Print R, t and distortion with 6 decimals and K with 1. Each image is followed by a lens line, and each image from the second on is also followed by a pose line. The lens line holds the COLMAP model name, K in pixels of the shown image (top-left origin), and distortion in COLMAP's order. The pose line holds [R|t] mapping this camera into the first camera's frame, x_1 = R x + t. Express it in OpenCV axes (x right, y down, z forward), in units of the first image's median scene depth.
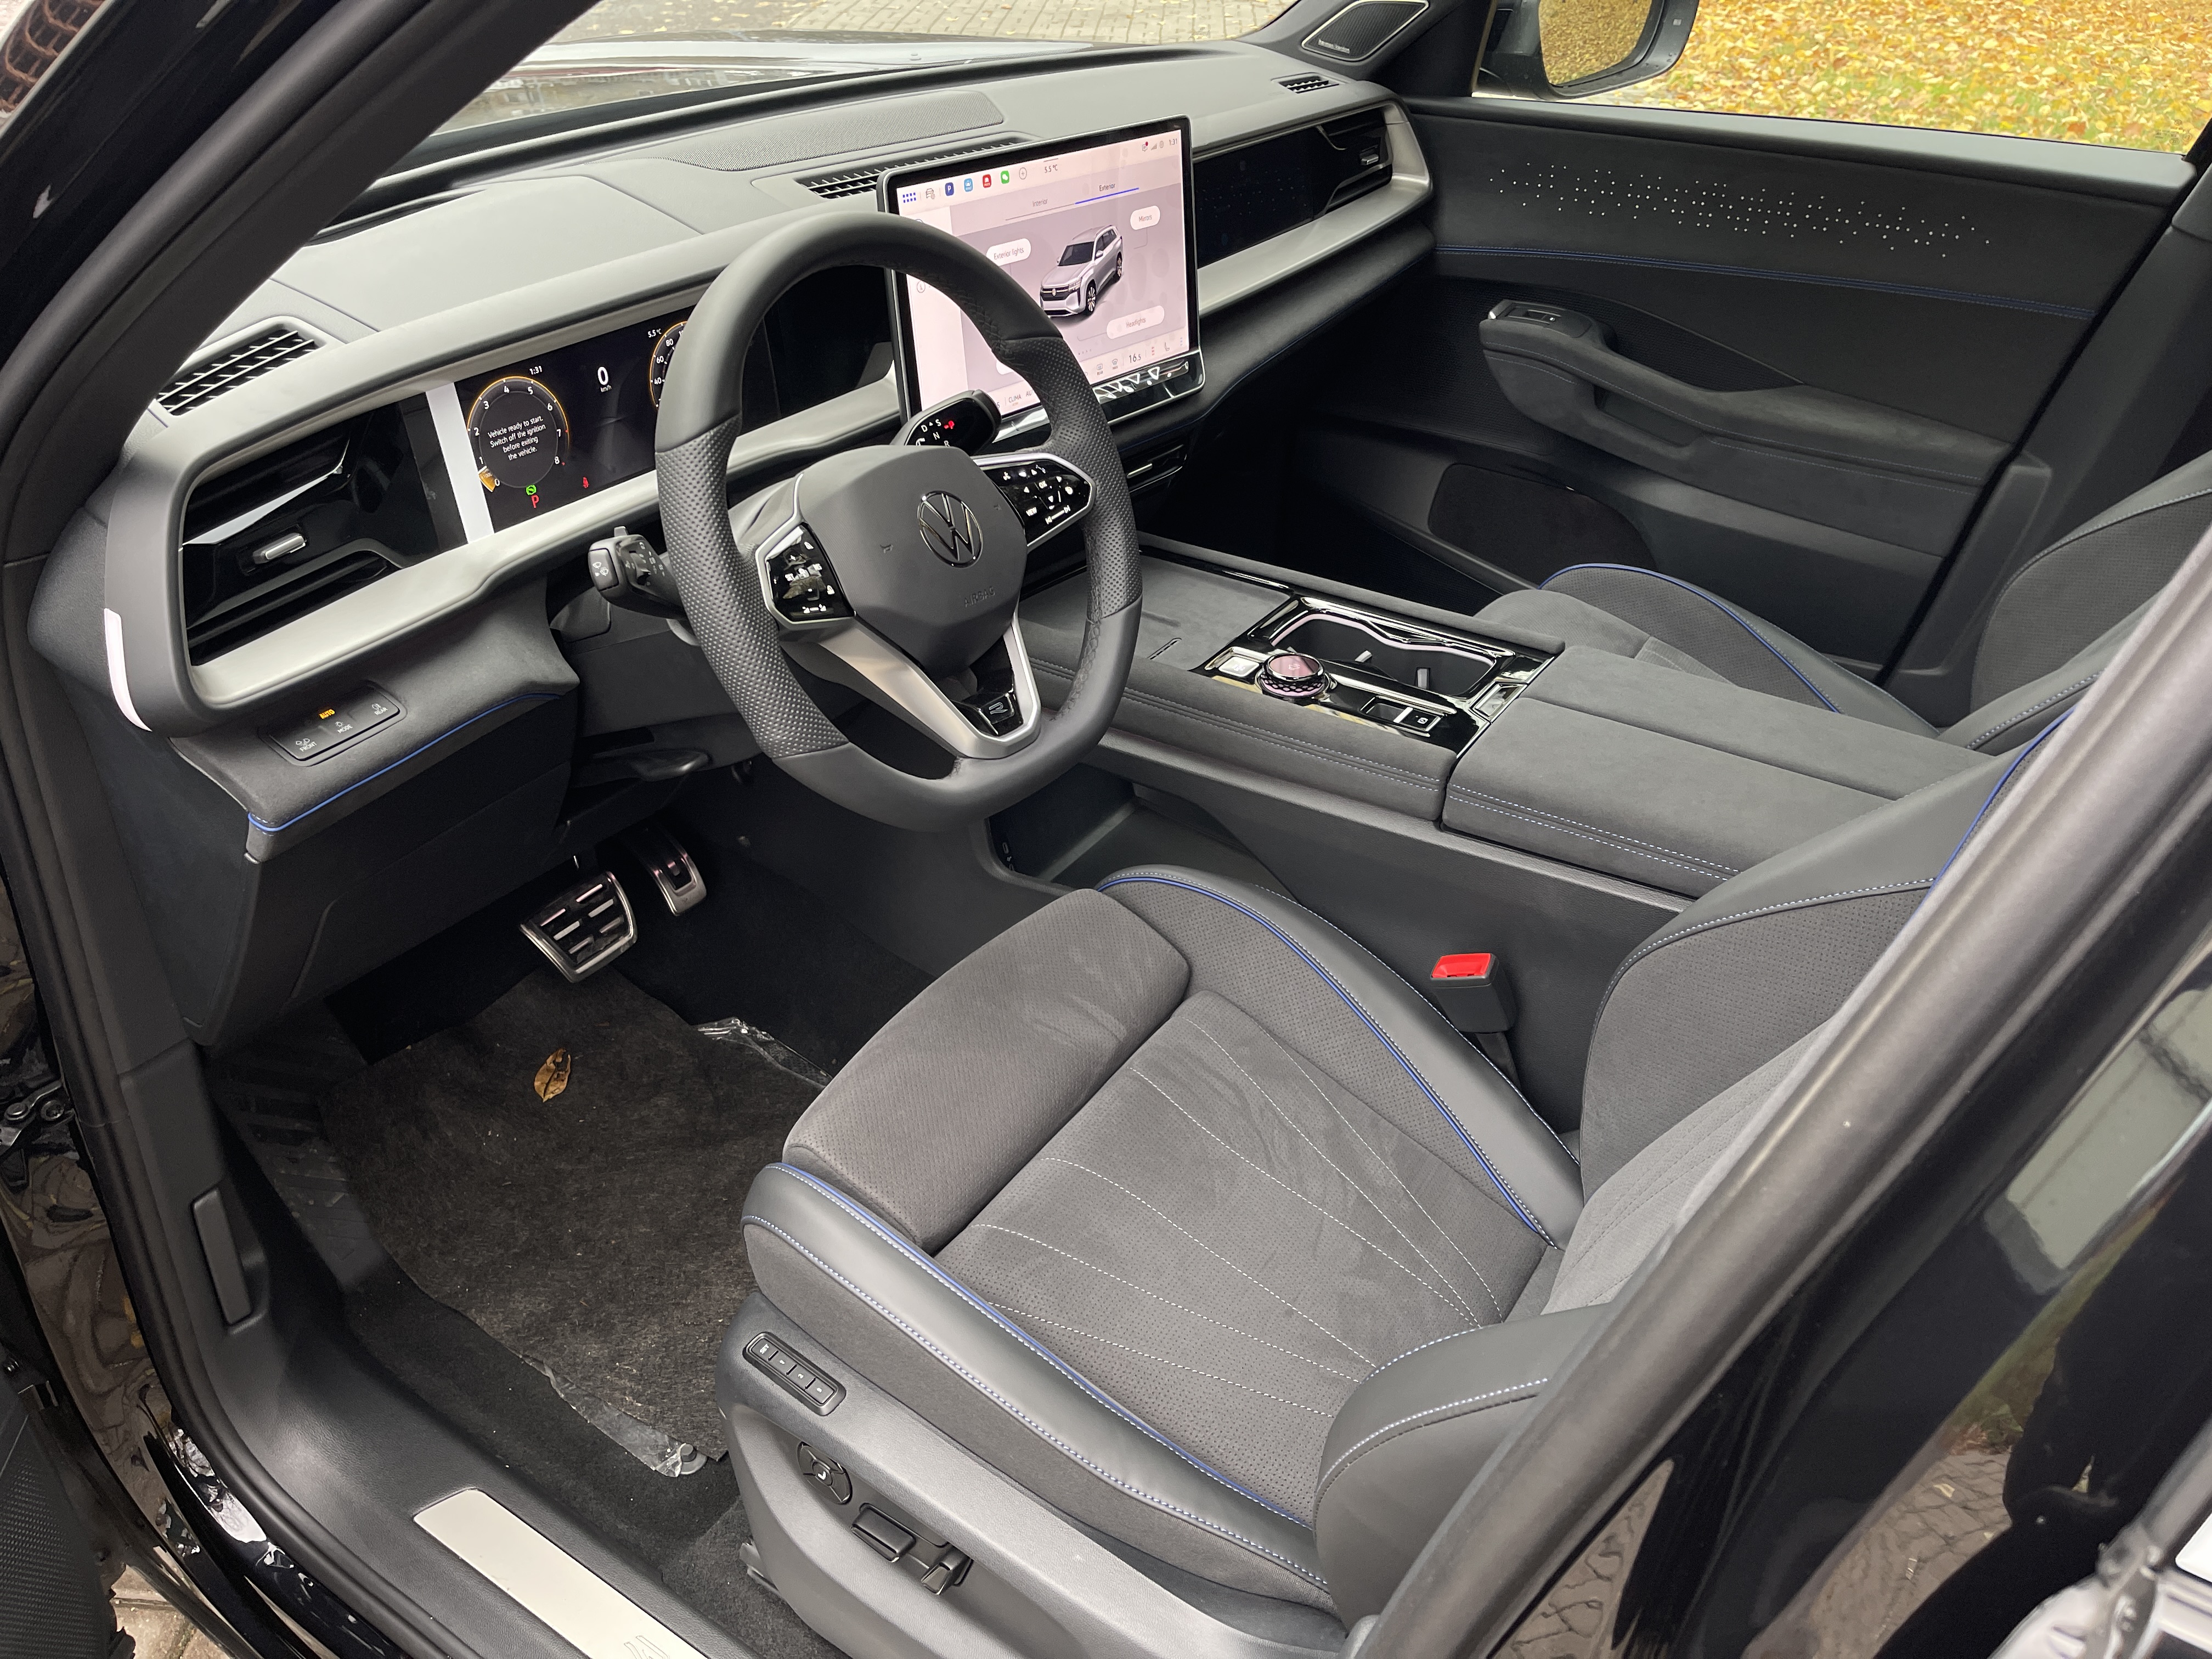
lens RADIAL K [[1614.8, 0, 1106.0], [0, 1614.8, 829.5], [0, 0, 1]] dist [0.026222, 0.000654]
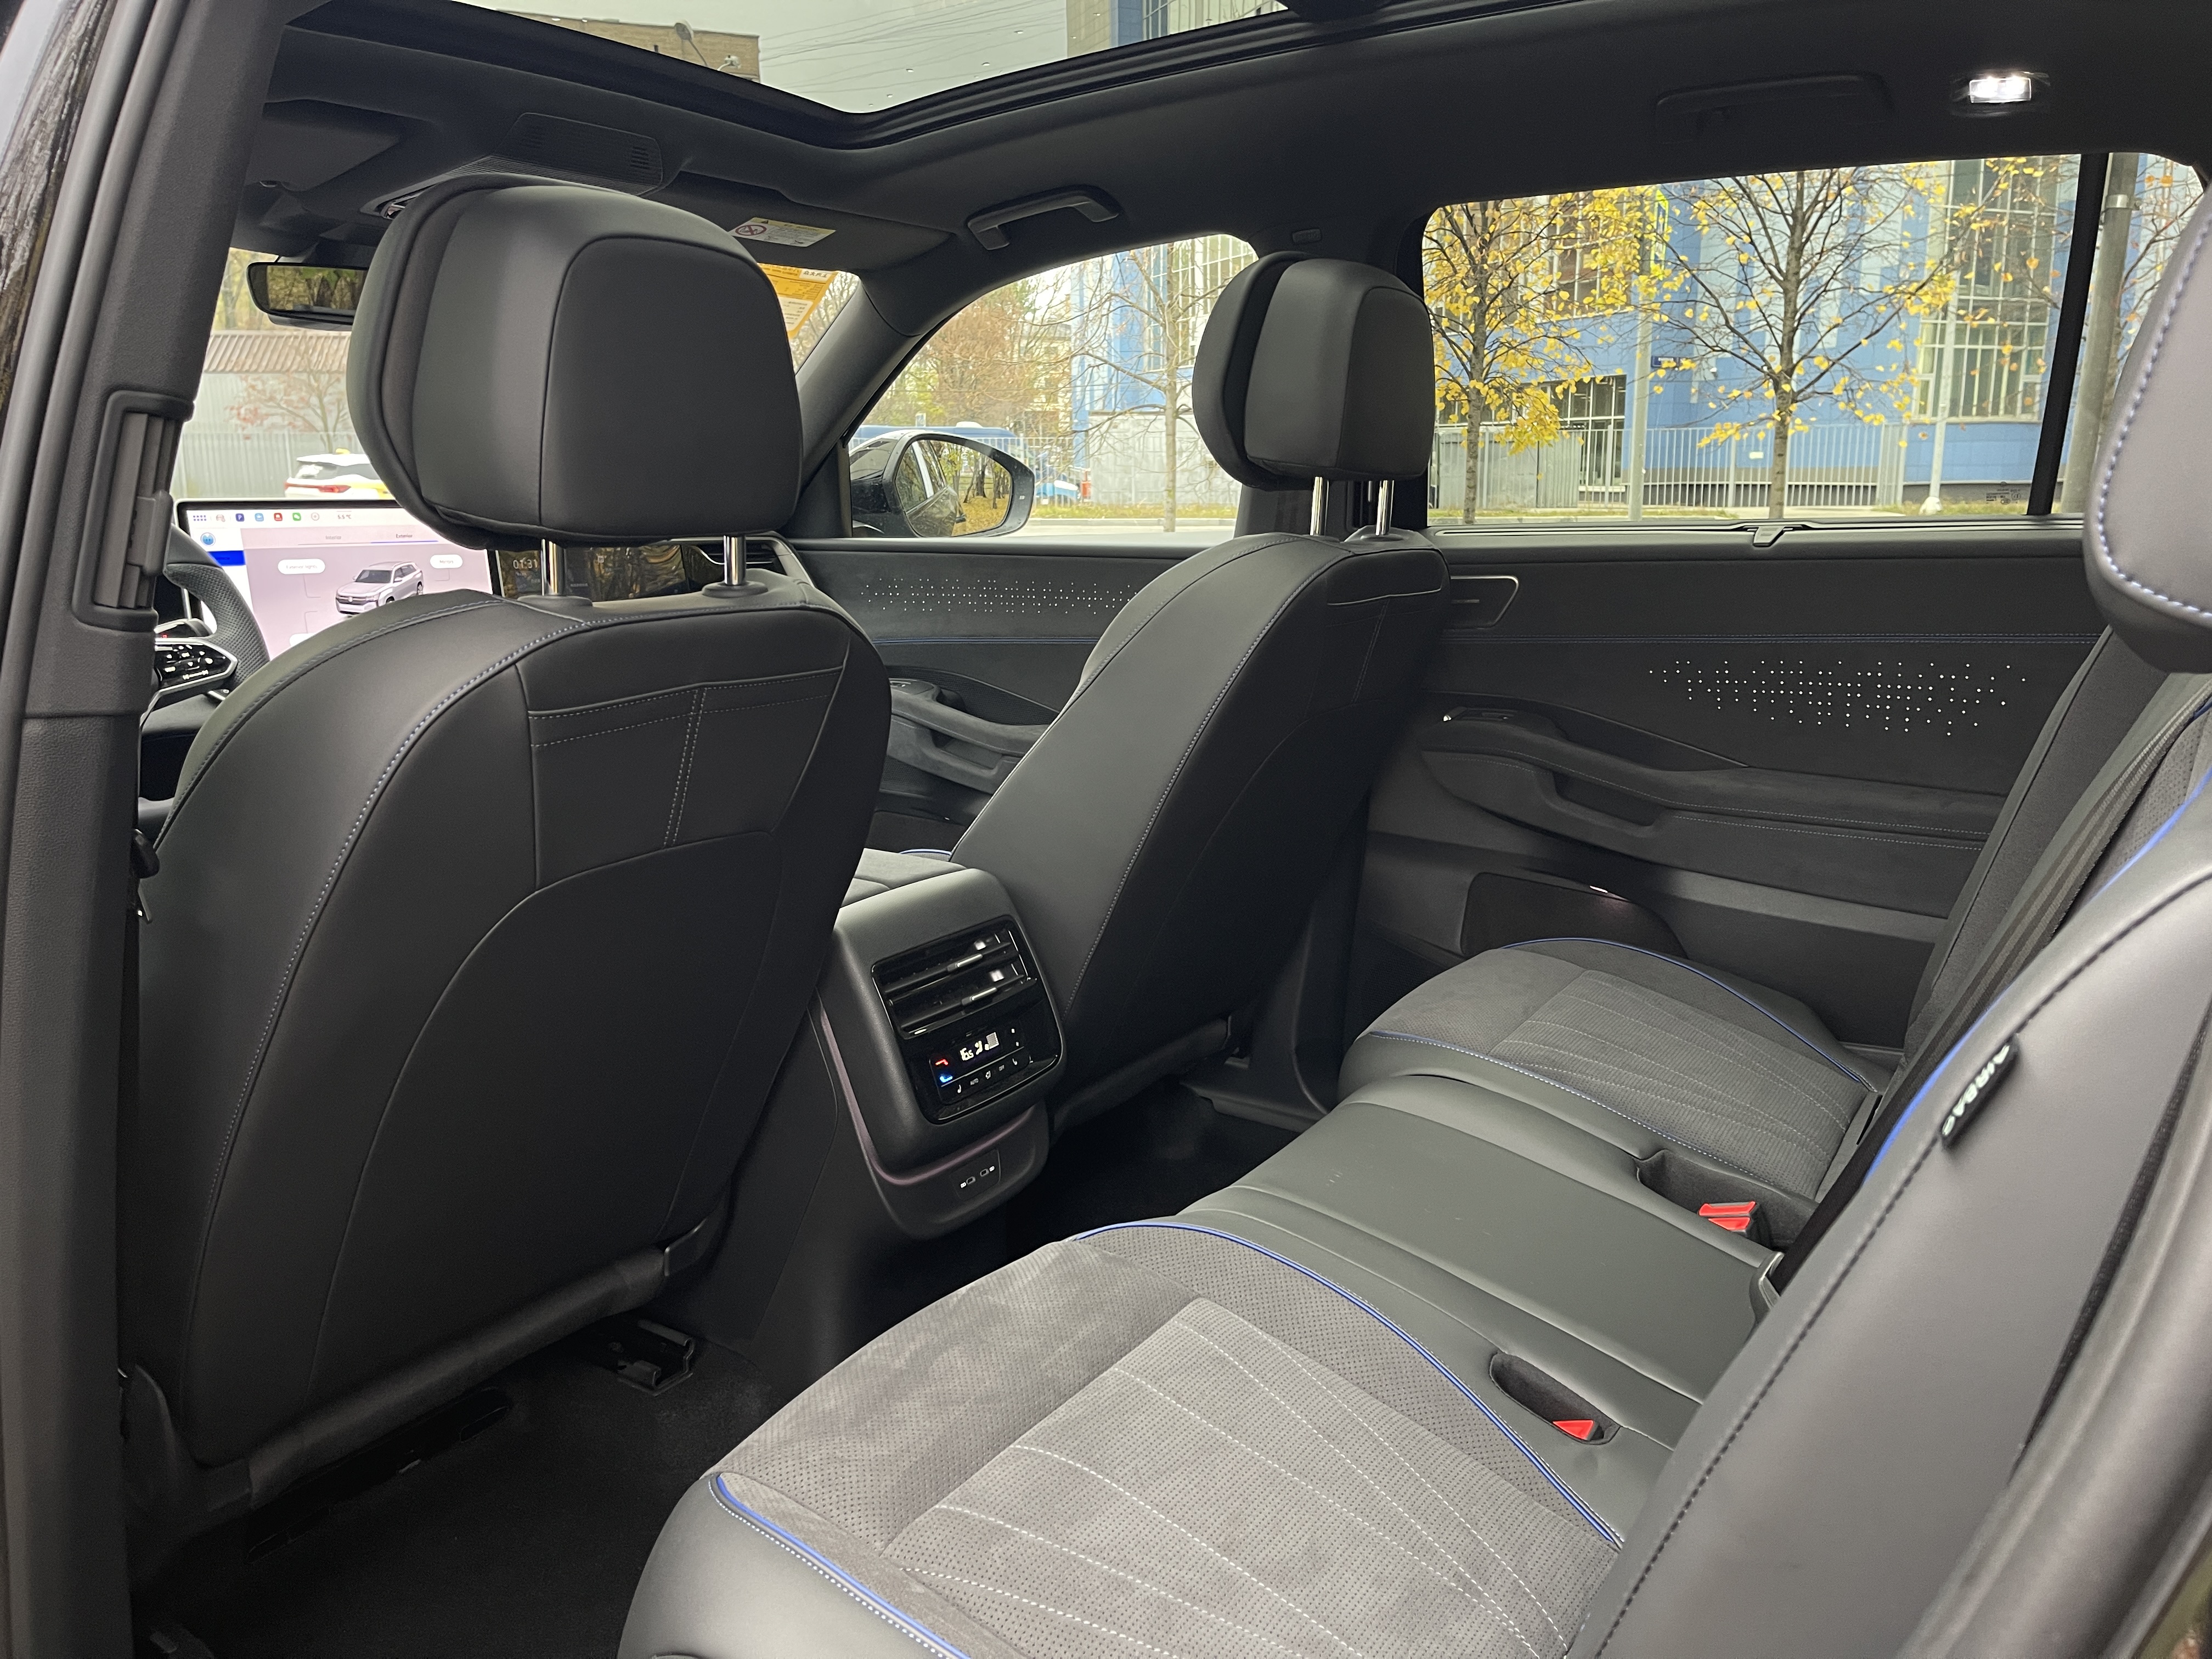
lens RADIAL K [[1644.3, 0, 1149.9], [0, 1644.3, 831.1], [0, 0, 1]] dist [0.027995, -0.000781]
pose [[0.999670, -0.021108, 0.014654, 0.603833], [0.024989, 0.931404, -0.363127, 0.375378], [-0.005984, 0.363374, 0.931624, -0.257643]]
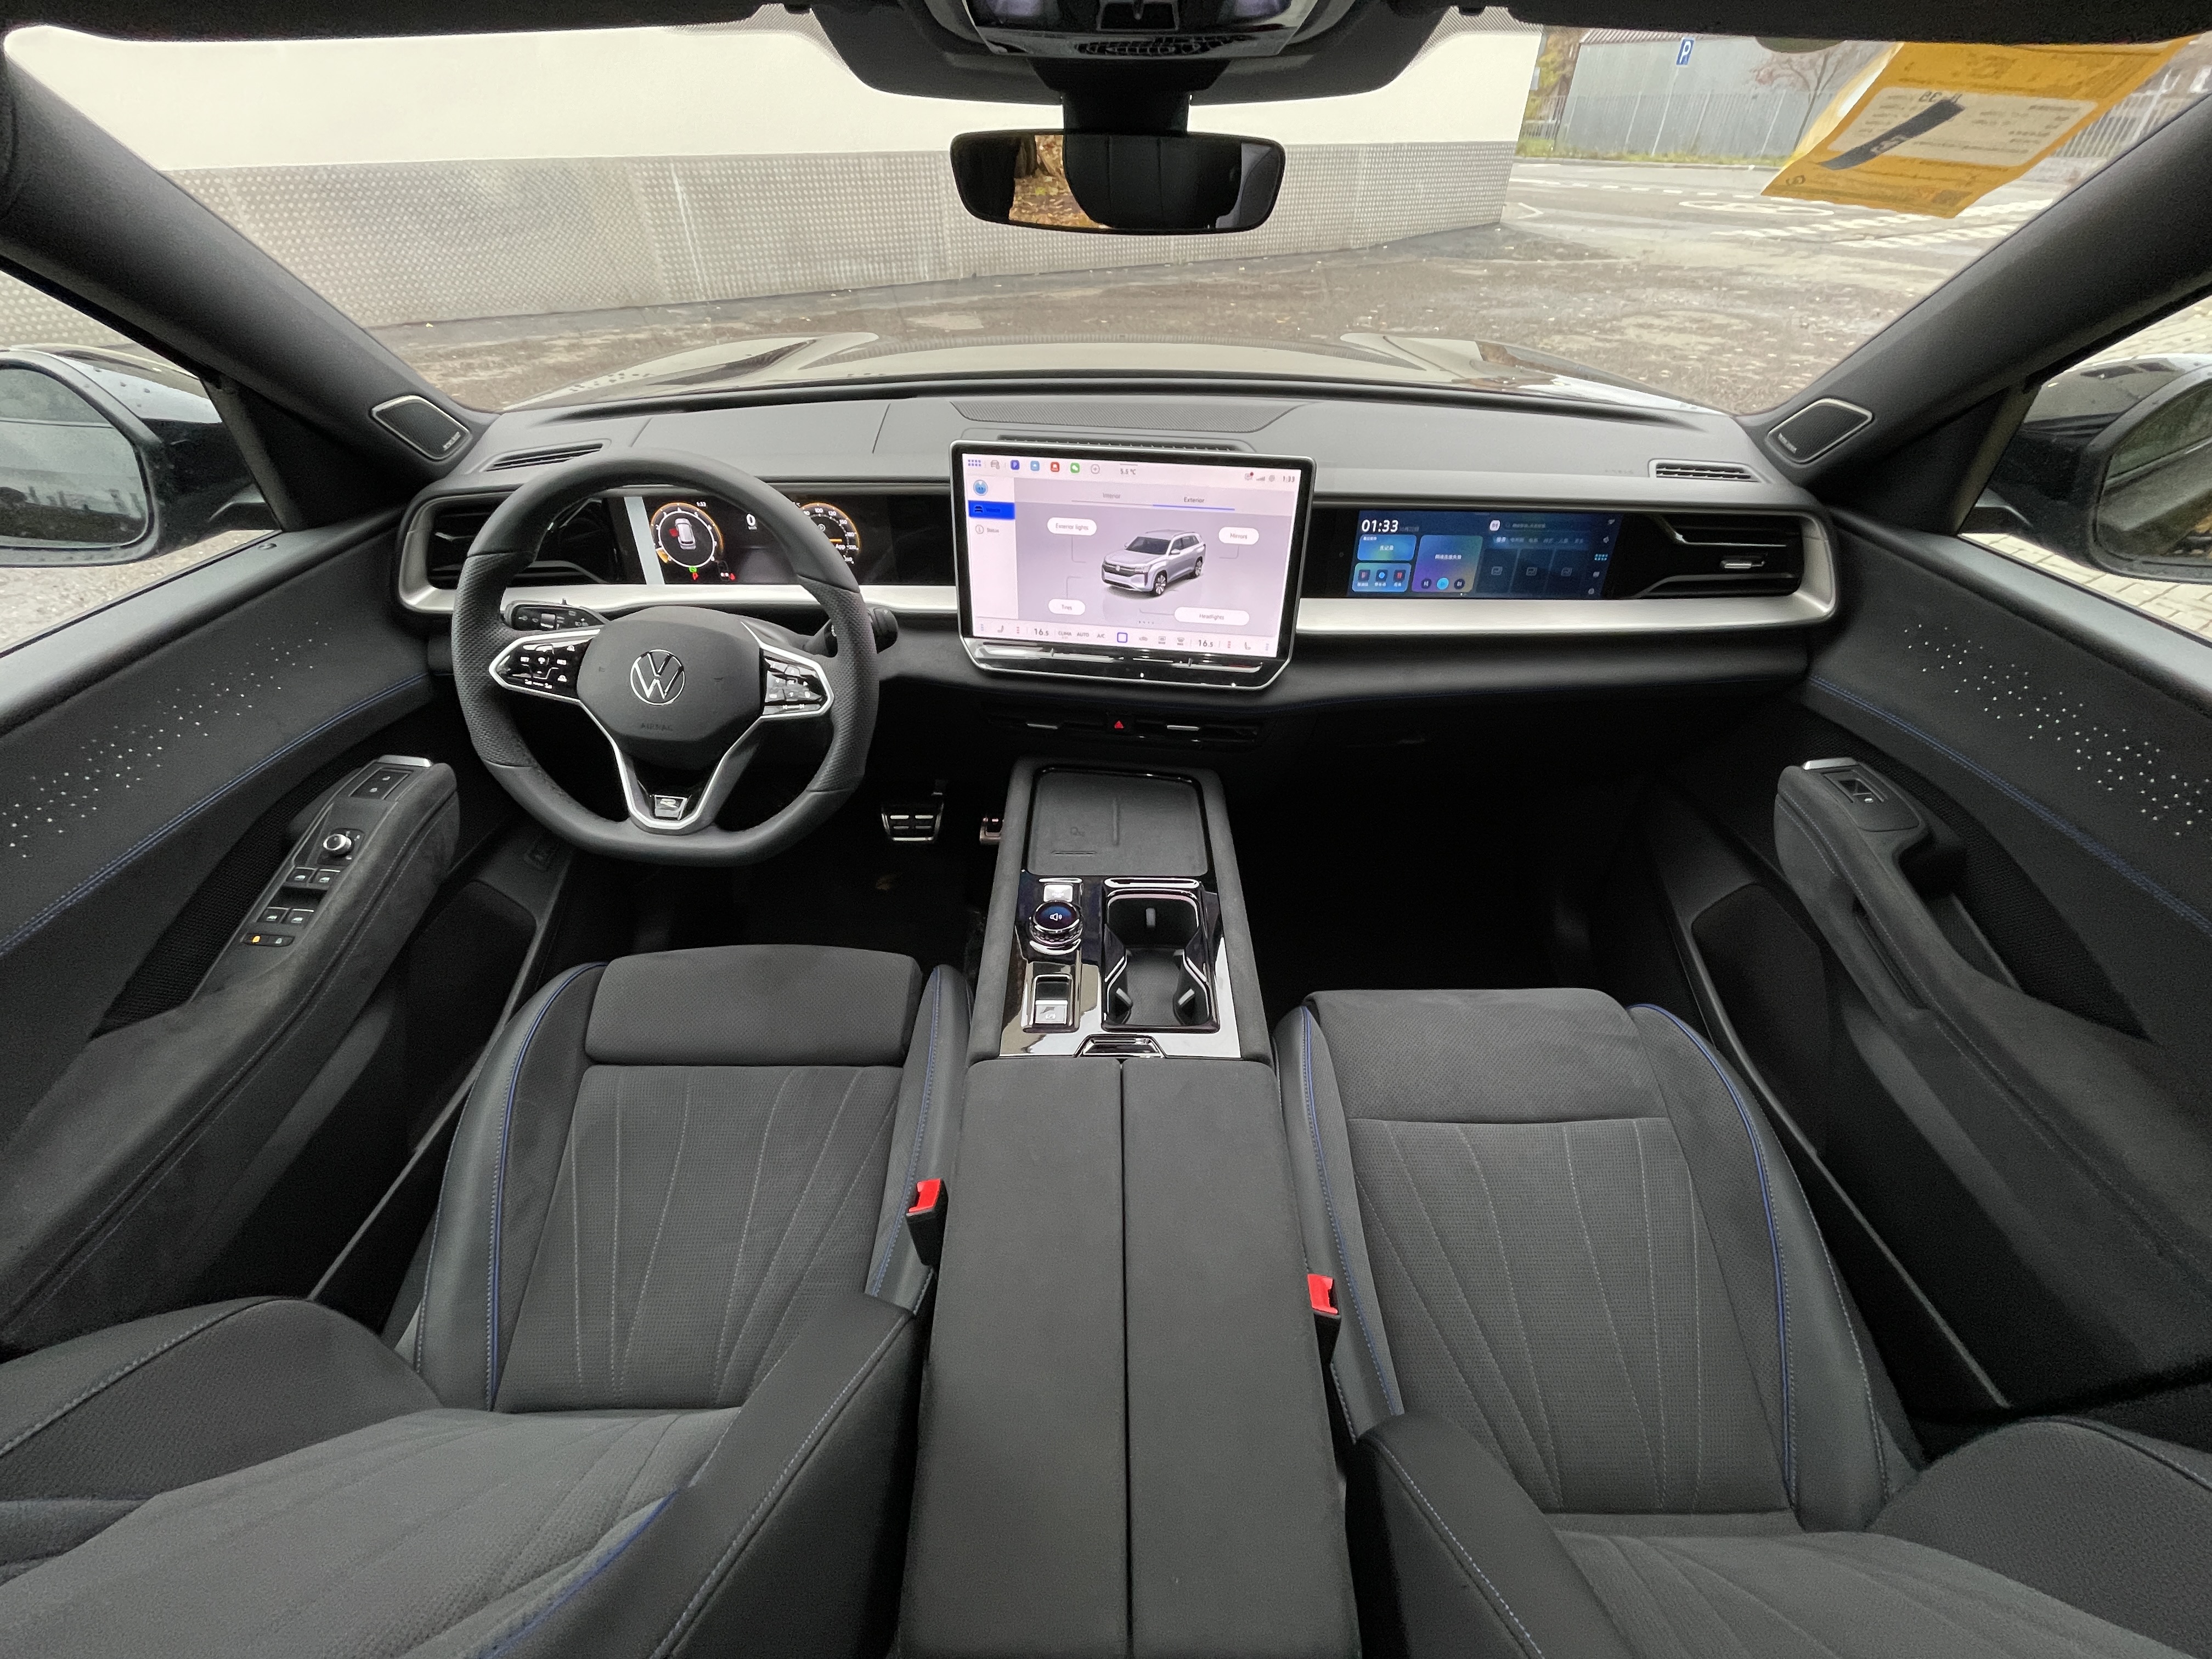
lens RADIAL K [[856.8, 0, 1102.9], [0, 856.8, 846.9], [0, 0, 1]] dist [-0.000561, -0.000033]
pose [[0.560124, 0.521003, -0.644063, 0.476077], [-0.457318, 0.842736, 0.283999, -0.315614], [0.690739, 0.135467, 0.710301, 0.519884]]
